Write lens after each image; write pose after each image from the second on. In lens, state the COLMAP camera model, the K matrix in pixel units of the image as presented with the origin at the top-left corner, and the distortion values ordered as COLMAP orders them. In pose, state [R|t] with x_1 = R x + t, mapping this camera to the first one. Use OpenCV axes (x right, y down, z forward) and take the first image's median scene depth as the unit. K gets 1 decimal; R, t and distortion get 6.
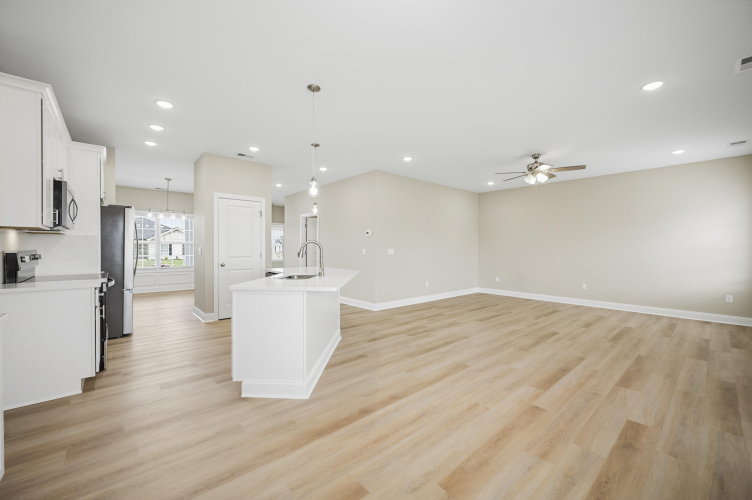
lens RADIAL K [[303.6, 0, 375.3], [0, 303.6, 248.9], [0, 0, 1]] dist [-0.002427, 0.000933]
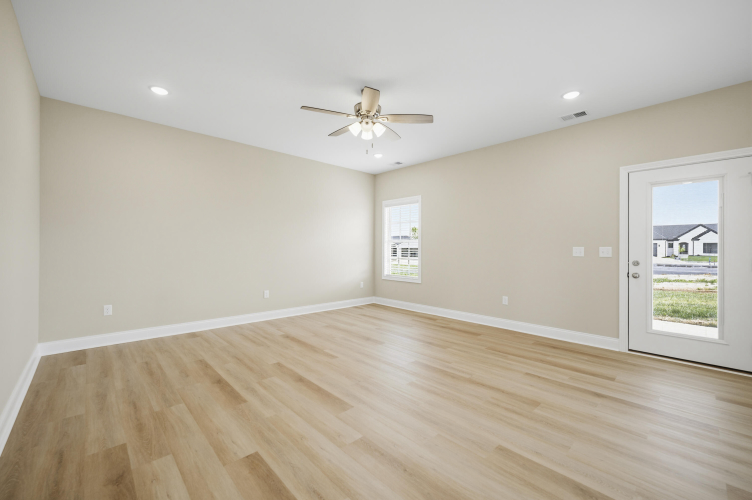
lens RADIAL K [[303.6, 0, 375.6], [0, 303.6, 247.1], [0, 0, 1]] dist [-0.002427, 0.000933]
pose [[-0.033156, 0.000324, 0.999450, -0.123916], [-0.004873, 0.999988, -0.000486, 0.011055], [-0.999438, -0.004886, -0.033154, 1.295645]]
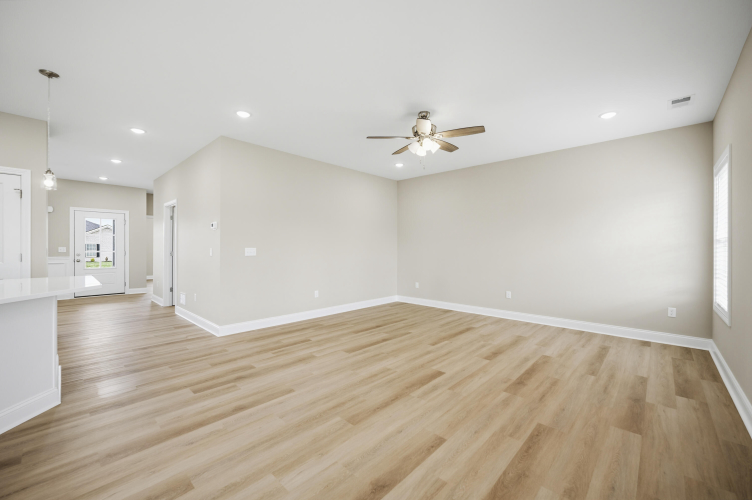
lens RADIAL K [[303.6, 0, 380.9], [0, 303.6, 248.5], [0, 0, 1]] dist [-0.002427, 0.000933]
pose [[0.994838, -0.000421, 0.101474, 0.460137], [0.000652, 0.999997, -0.002240, 0.004278], [-0.101473, 0.002295, 0.994836, 0.401378]]
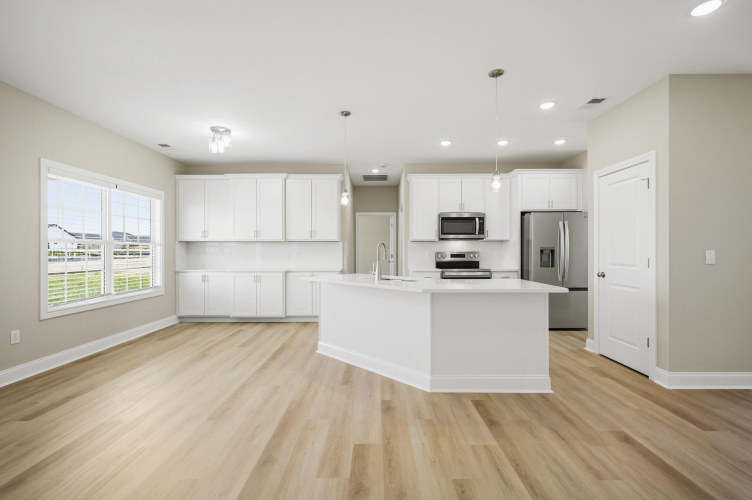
lens RADIAL K [[327.5, 0, 374.9], [0, 327.5, 252.2], [0, 0, 1]] dist [-0.001950, -0.000490]
pose [[-0.664769, 0.000433, -0.747049, 0.503472], [-0.002295, 0.999994, 0.002622, 0.001514], [0.747046, 0.003457, -0.664764, 1.465232]]
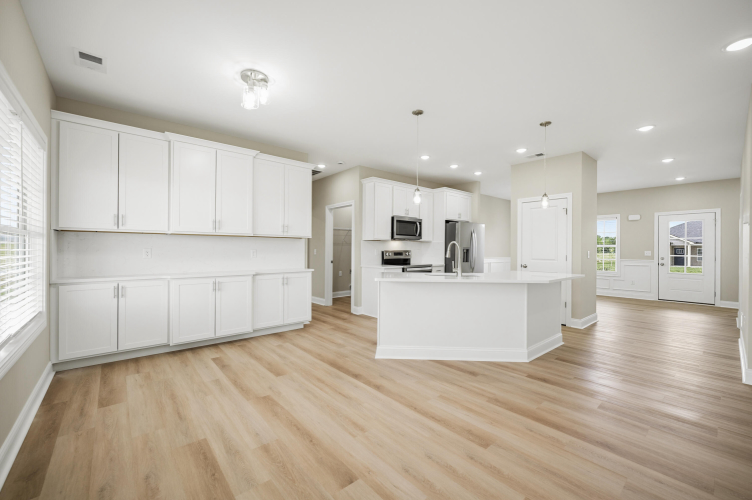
lens RADIAL K [[303.6, 0, 372.3], [0, 303.6, 252.2], [0, 0, 1]] dist [-0.002427, 0.000933]
pose [[-0.019099, 0.005544, -0.999802, 0.741162], [-0.009430, 0.999939, 0.005725, 0.003921], [0.999773, 0.009537, -0.019046, 0.648388]]
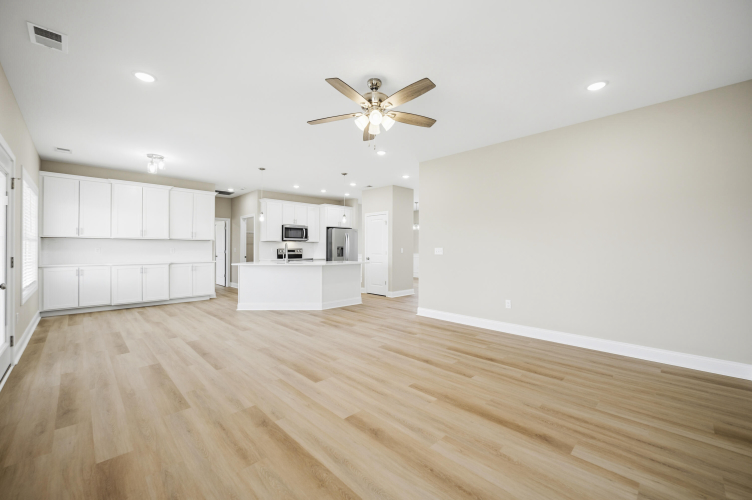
lens RADIAL K [[303.6, 0, 371.4], [0, 303.6, 250.6], [0, 0, 1]] dist [-0.002427, 0.000933]
pose [[0.044455, 0.001897, -0.999010, 1.415627], [-0.005150, 0.999985, 0.001670, 0.010876], [0.998998, 0.005071, 0.044464, 1.252774]]
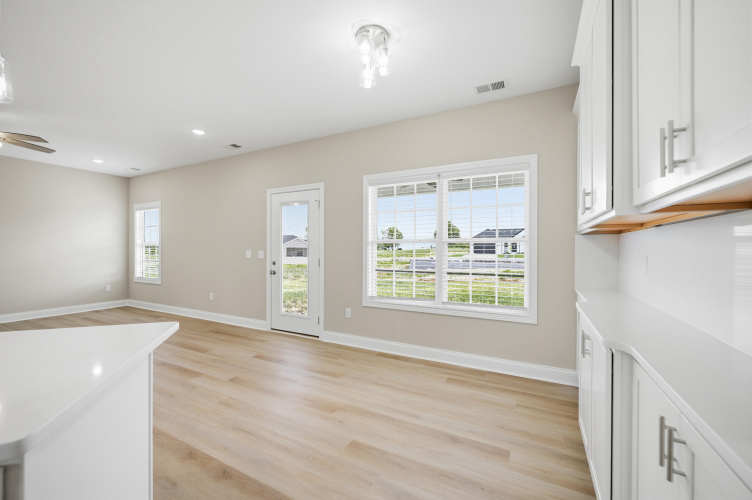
lens RADIAL K [[303.6, 0, 373.9], [0, 303.6, 248.4], [0, 0, 1]] dist [-0.002427, 0.000933]
pose [[-0.352376, -0.005062, 0.935845, -0.505159], [-0.003118, 0.999986, 0.004235, -0.009663], [-0.935853, -0.001426, -0.352387, 0.548917]]
